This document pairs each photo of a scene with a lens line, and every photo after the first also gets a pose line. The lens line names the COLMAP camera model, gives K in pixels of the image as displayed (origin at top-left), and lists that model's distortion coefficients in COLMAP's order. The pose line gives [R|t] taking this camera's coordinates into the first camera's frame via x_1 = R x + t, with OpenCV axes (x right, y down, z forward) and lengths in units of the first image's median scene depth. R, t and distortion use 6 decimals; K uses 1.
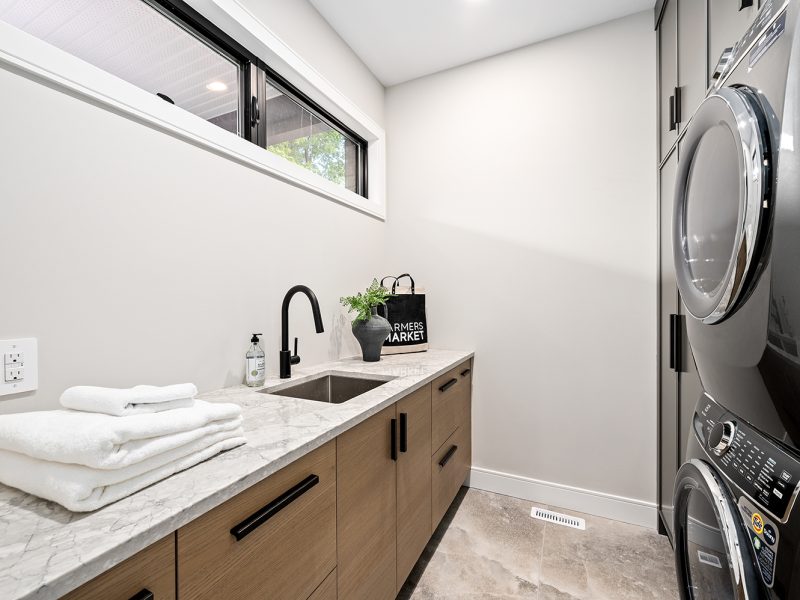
lens RADIAL K [[350.7, 0, 404.1], [0, 350.7, 297.4], [0, 0, 1]] dist [-0.002504, 0.000175]
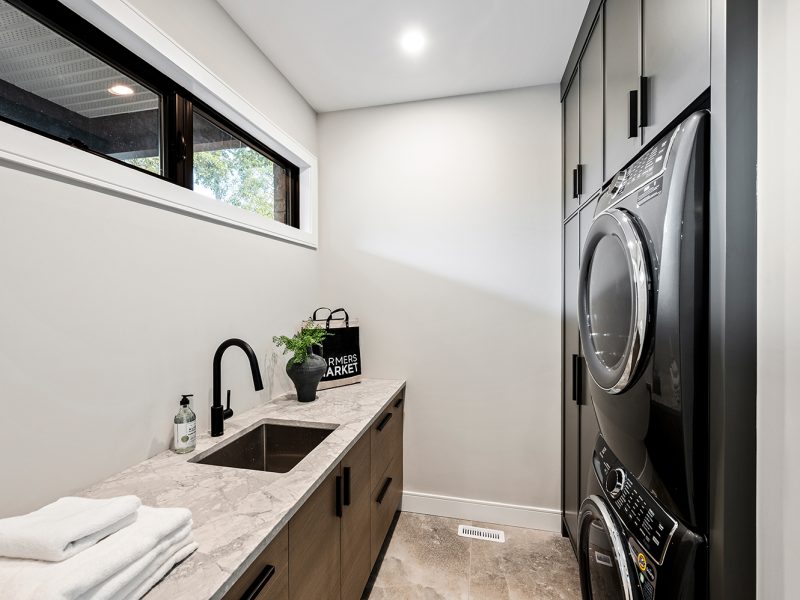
lens RADIAL K [[350.7, 0, 403.2], [0, 350.7, 301.2], [0, 0, 1]] dist [-0.002504, 0.000175]
pose [[0.976222, 0.002076, 0.216765, -0.053700], [-0.002357, 0.999997, 0.001039, -0.128764], [-0.216762, -0.001525, 0.976223, -0.027686]]
